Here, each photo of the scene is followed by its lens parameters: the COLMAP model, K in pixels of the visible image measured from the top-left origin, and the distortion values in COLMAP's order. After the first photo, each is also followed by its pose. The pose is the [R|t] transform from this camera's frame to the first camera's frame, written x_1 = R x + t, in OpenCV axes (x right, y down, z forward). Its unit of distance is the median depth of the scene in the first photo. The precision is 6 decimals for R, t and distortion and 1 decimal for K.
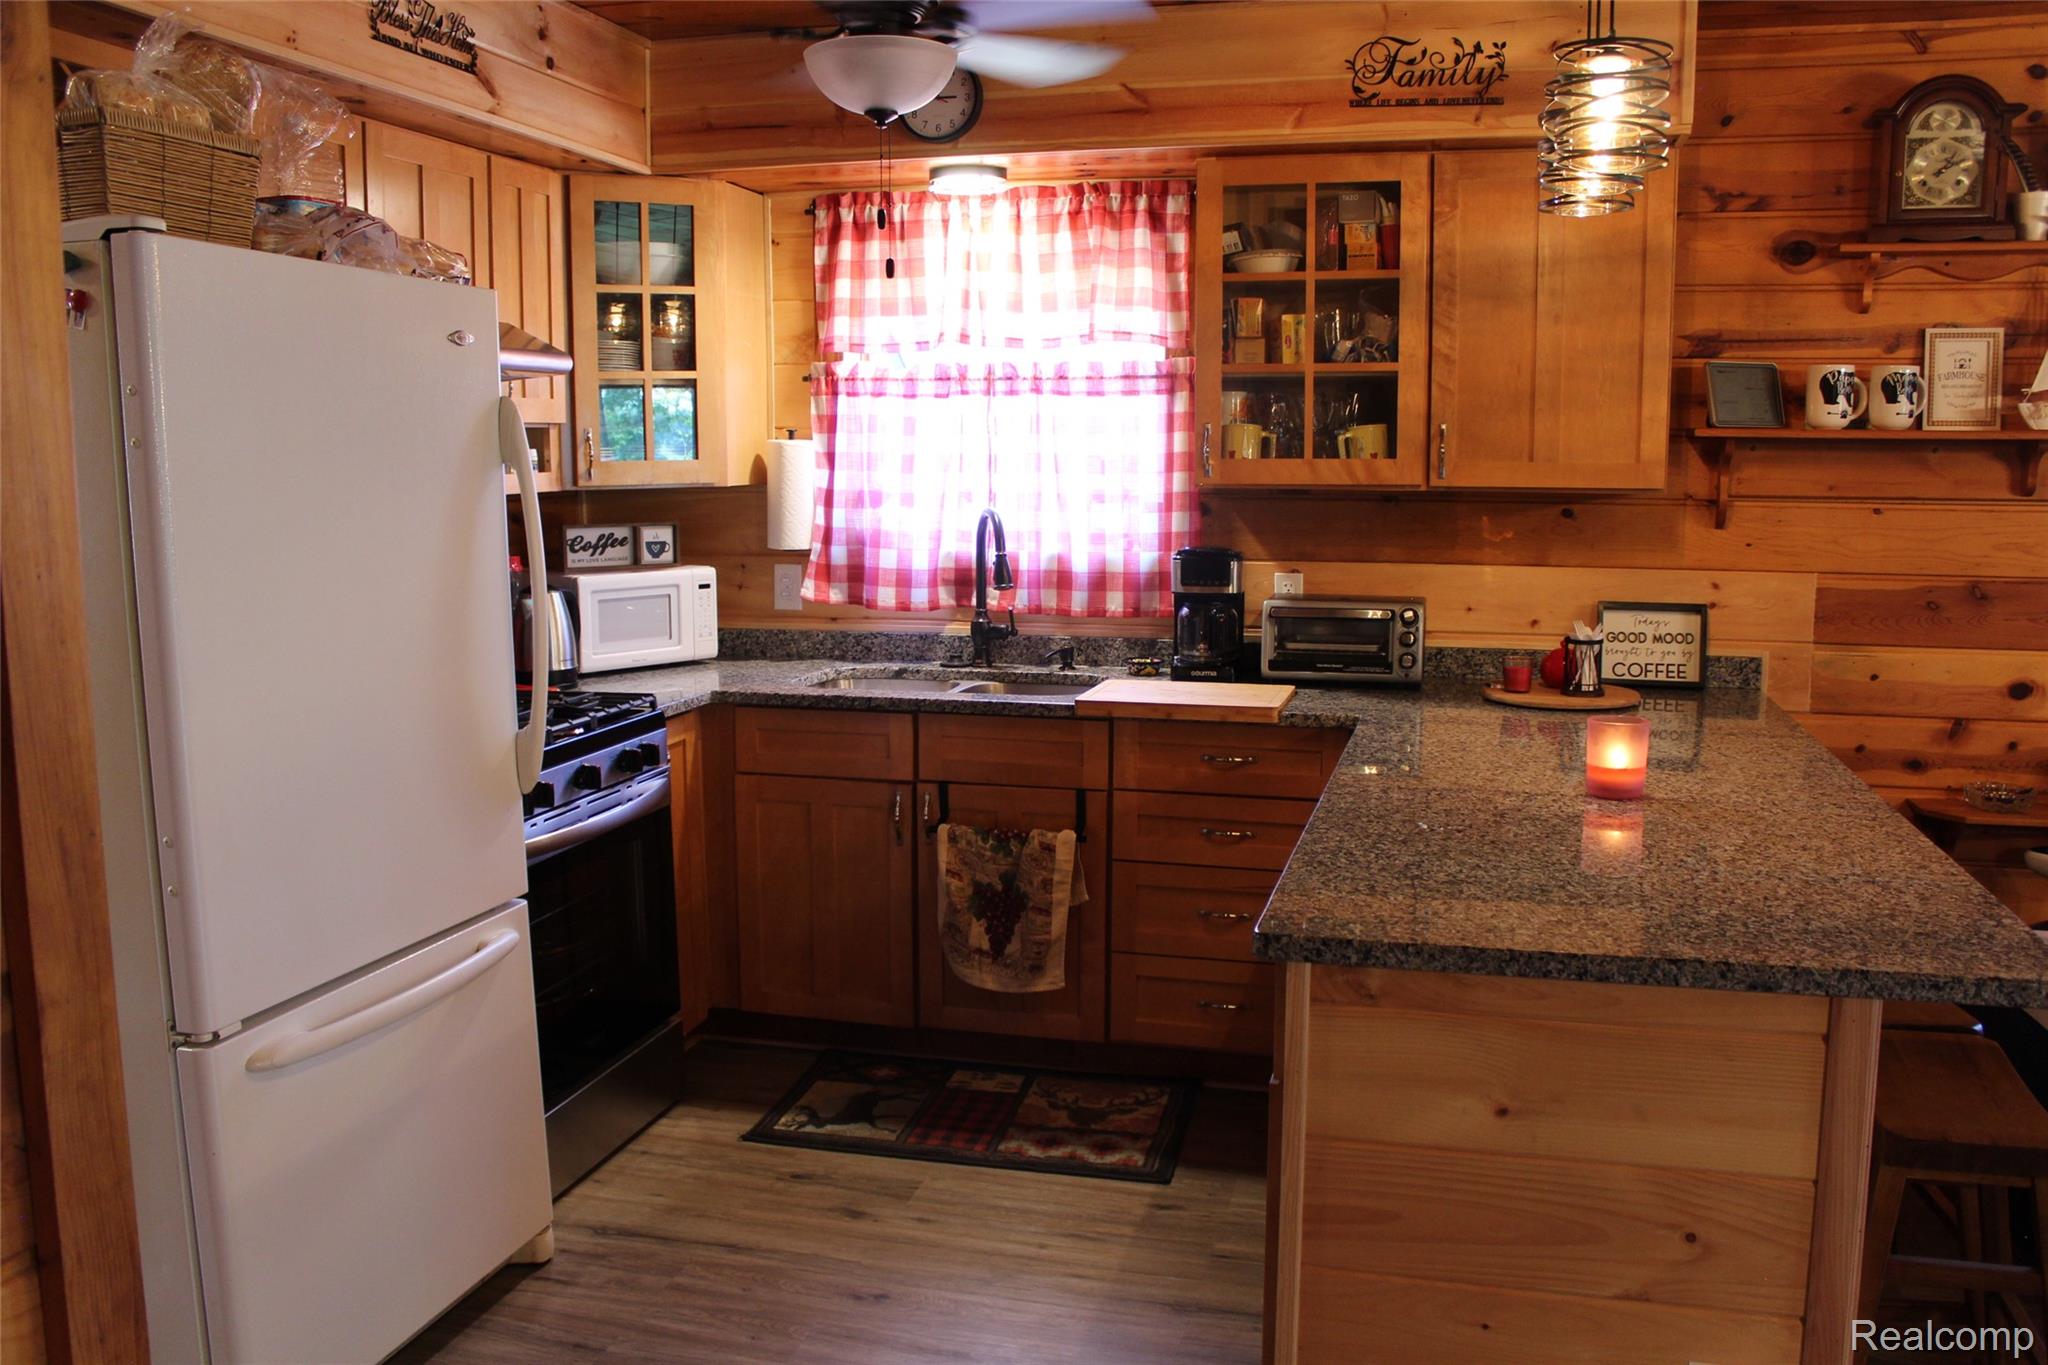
lens RADIAL K [[1705.1, 0, 1019.1], [0, 1705.1, 708.3], [0, 0, 1]] dist [-0.160956, 0.134517]
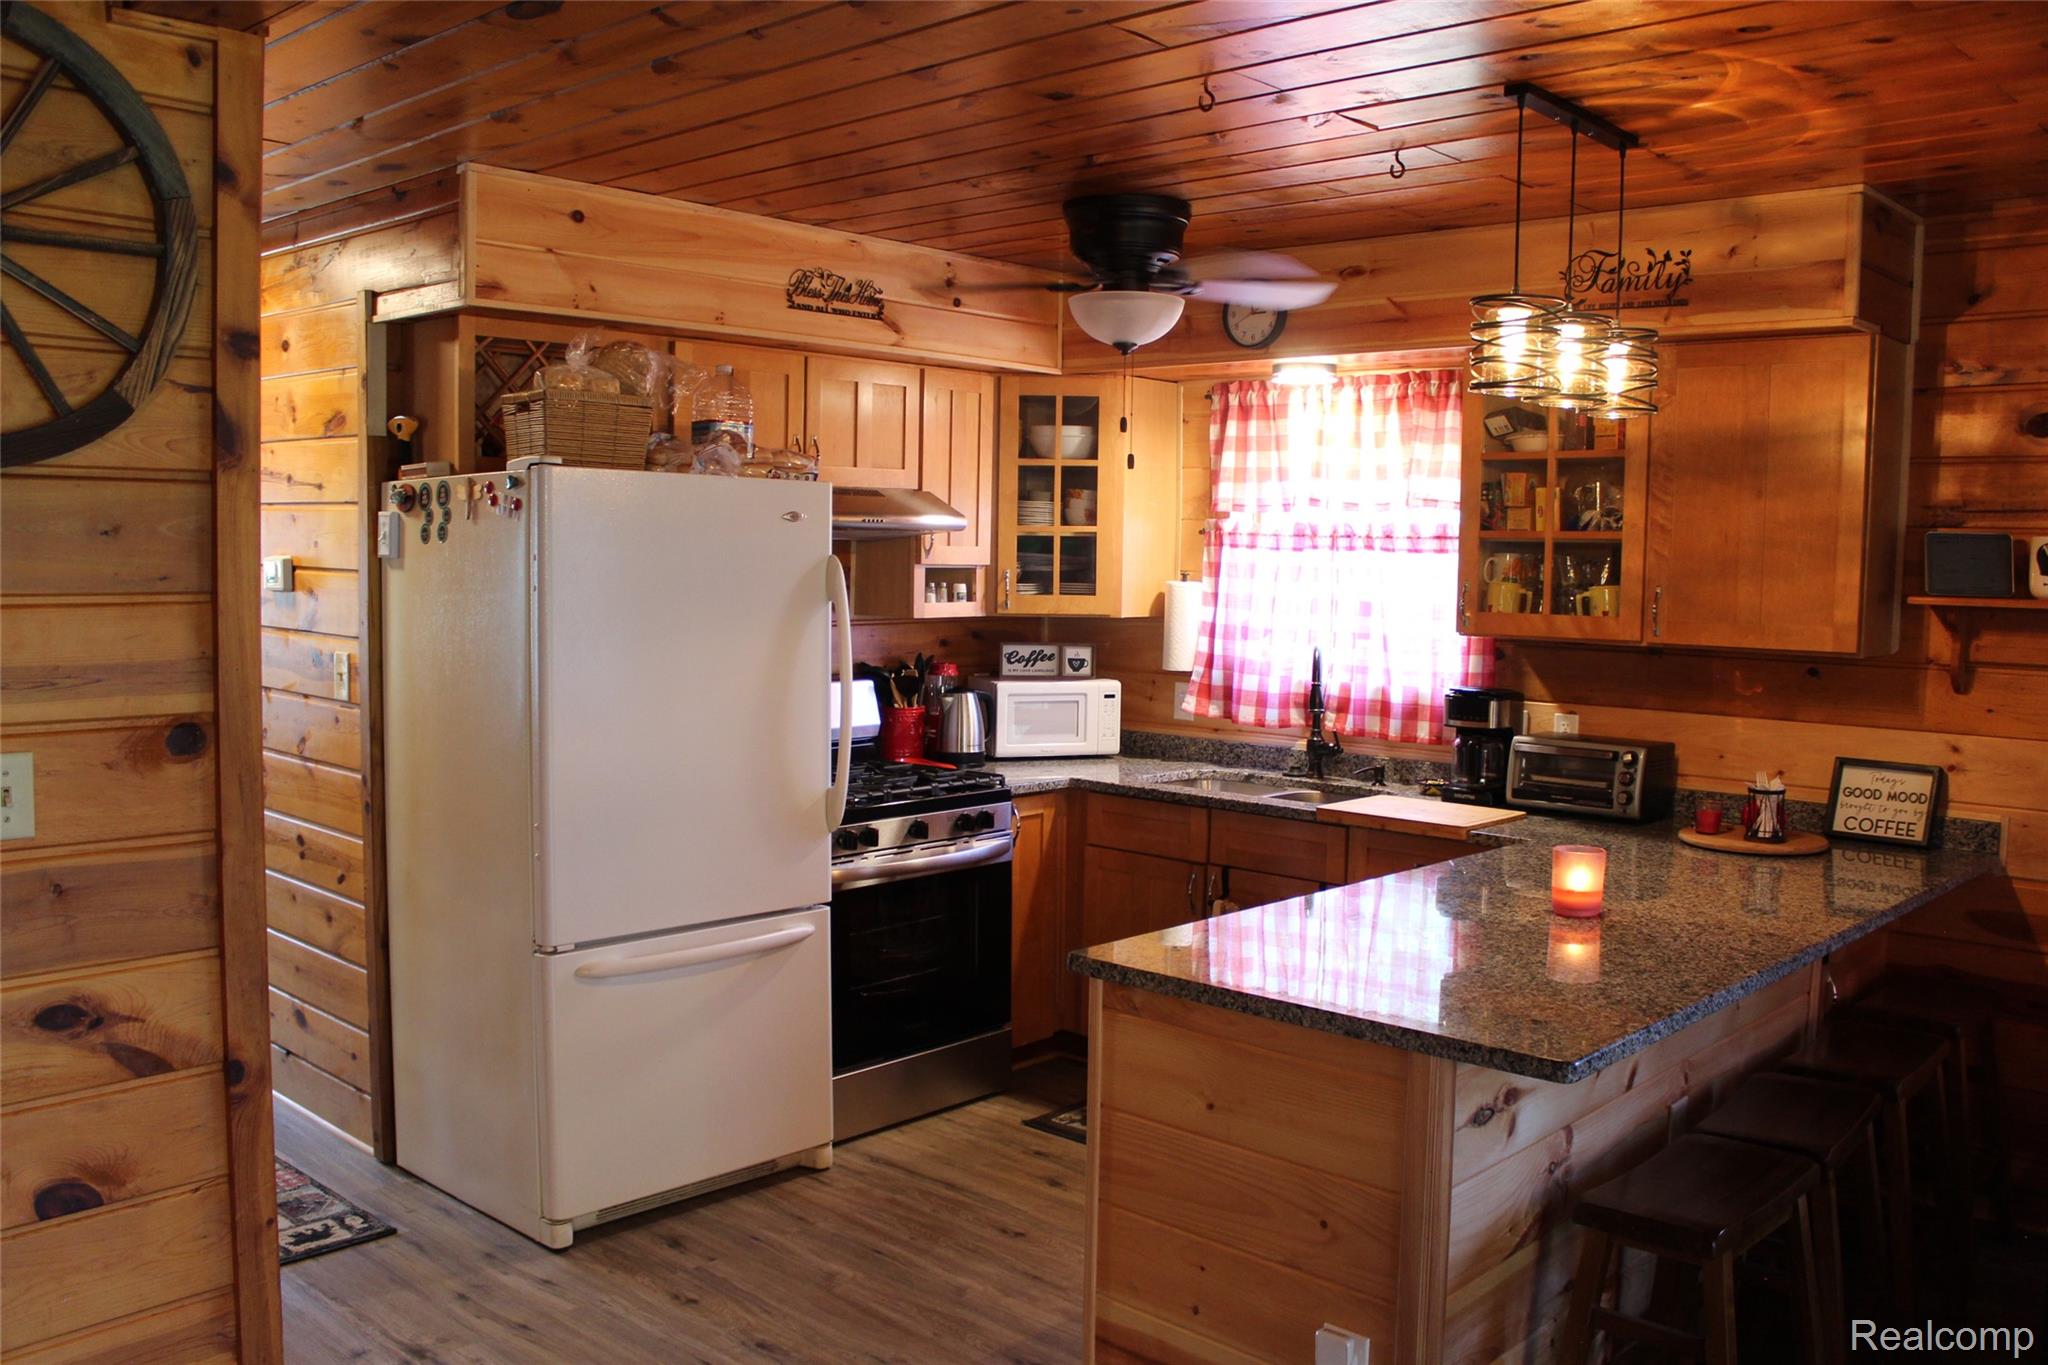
lens RADIAL K [[1705.1, 0, 1019.5], [0, 1705.1, 706.6], [0, 0, 1]] dist [-0.160956, 0.134517]
pose [[0.884345, 0.059096, -0.463078, 0.390469], [-0.088880, 0.995125, -0.042740, -0.005696], [0.458294, 0.078955, 0.885287, -0.162469]]
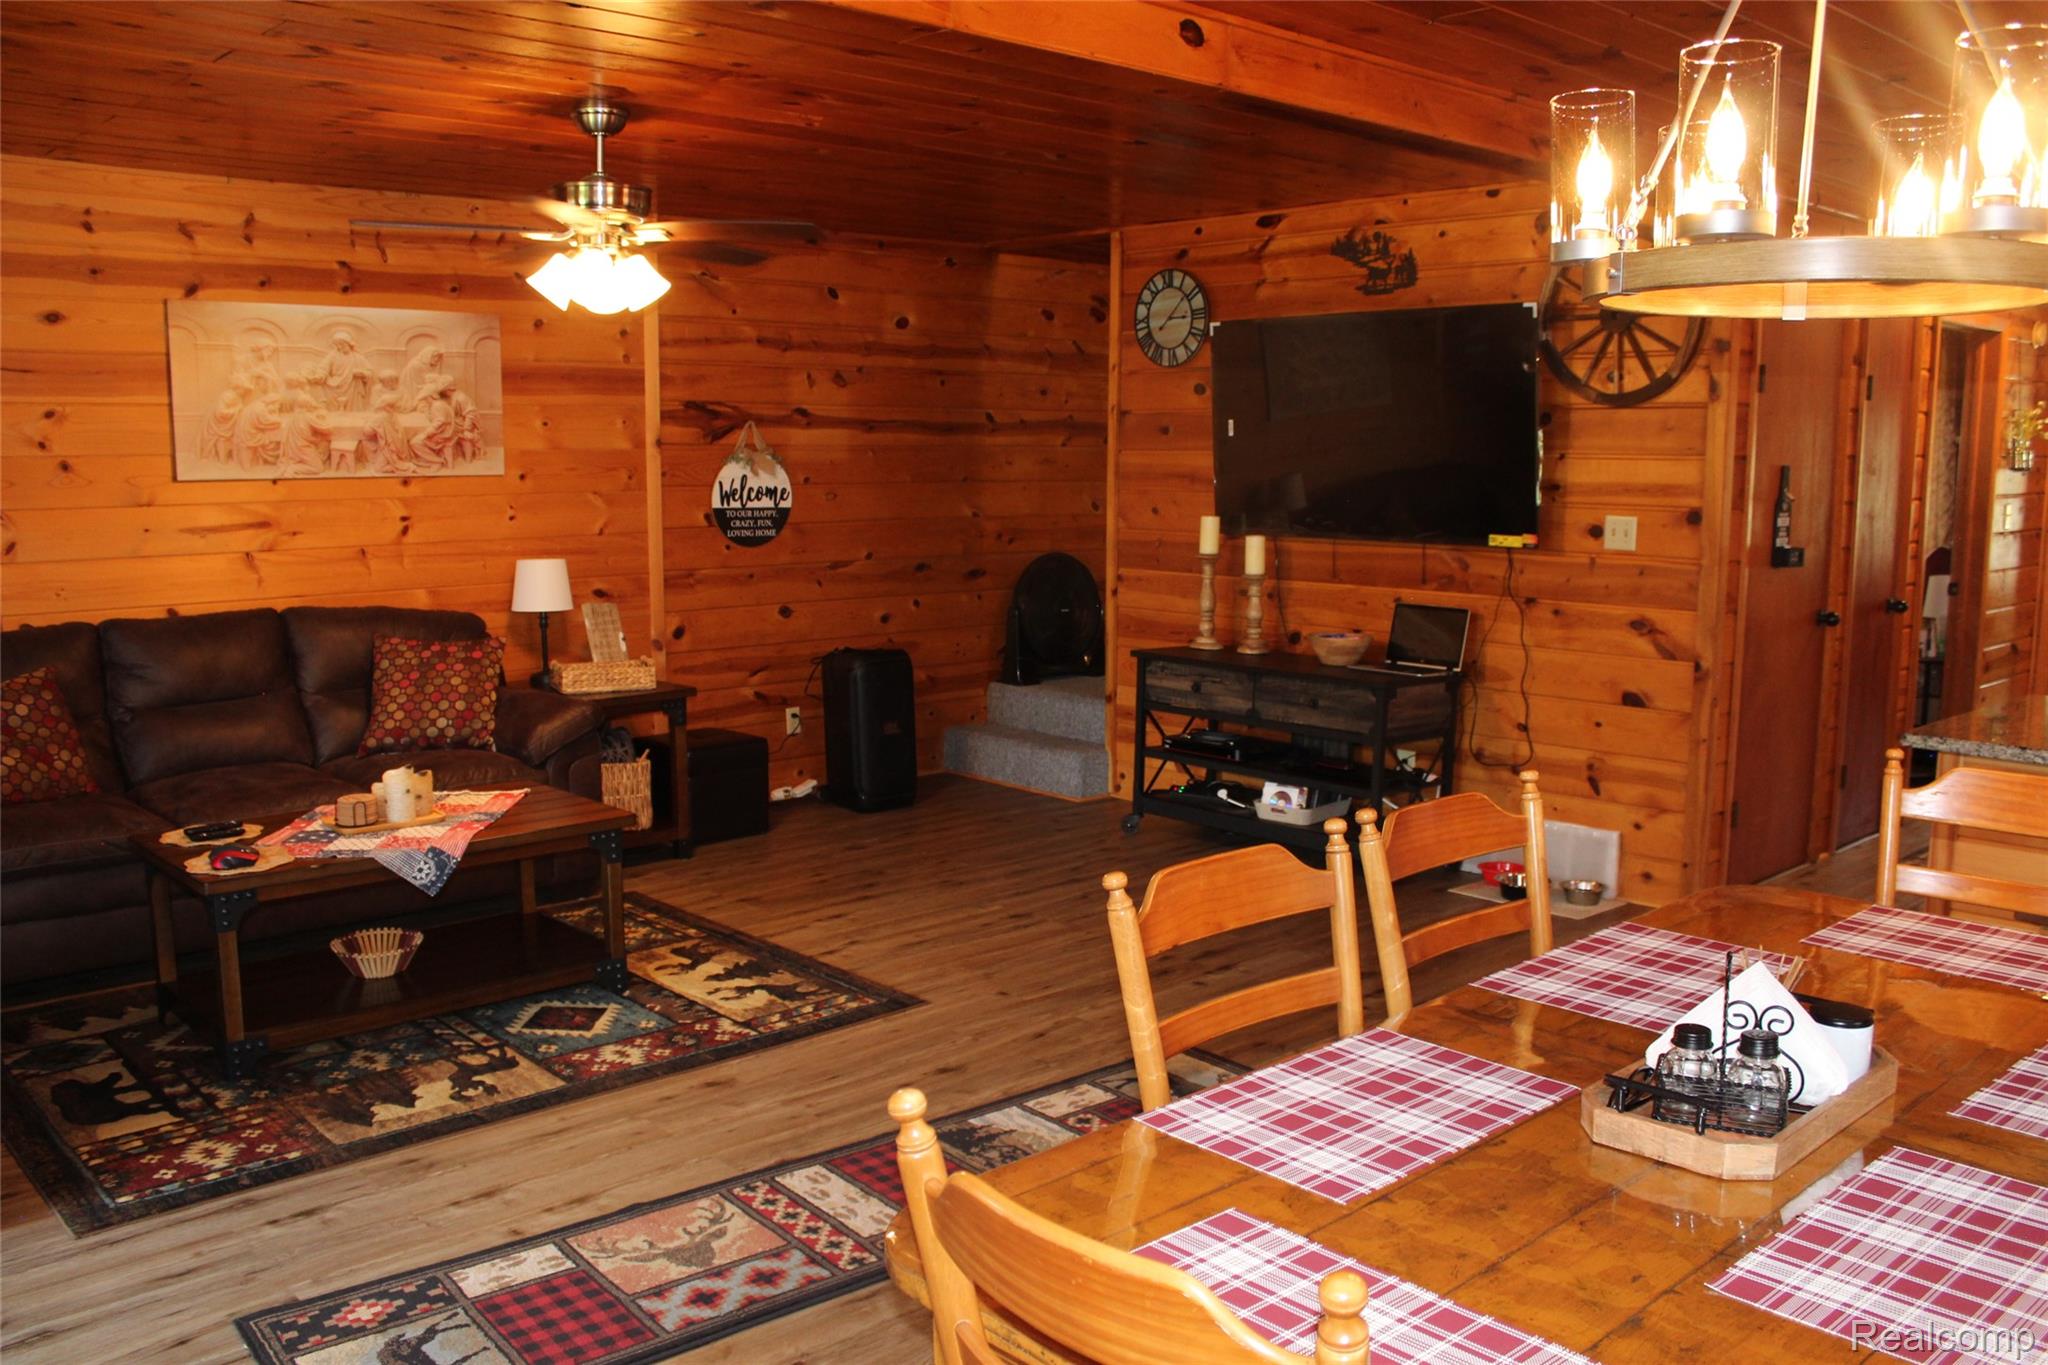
lens RADIAL K [[1705.1, 0, 1020.8], [0, 1705.1, 697.5], [0, 0, 1]] dist [-0.160956, 0.134517]
pose [[-0.536961, 0.121784, -0.834770, 1.344583], [-0.127670, 0.966397, 0.223109, -0.087192], [0.833891, 0.226376, -0.503369, 0.501264]]
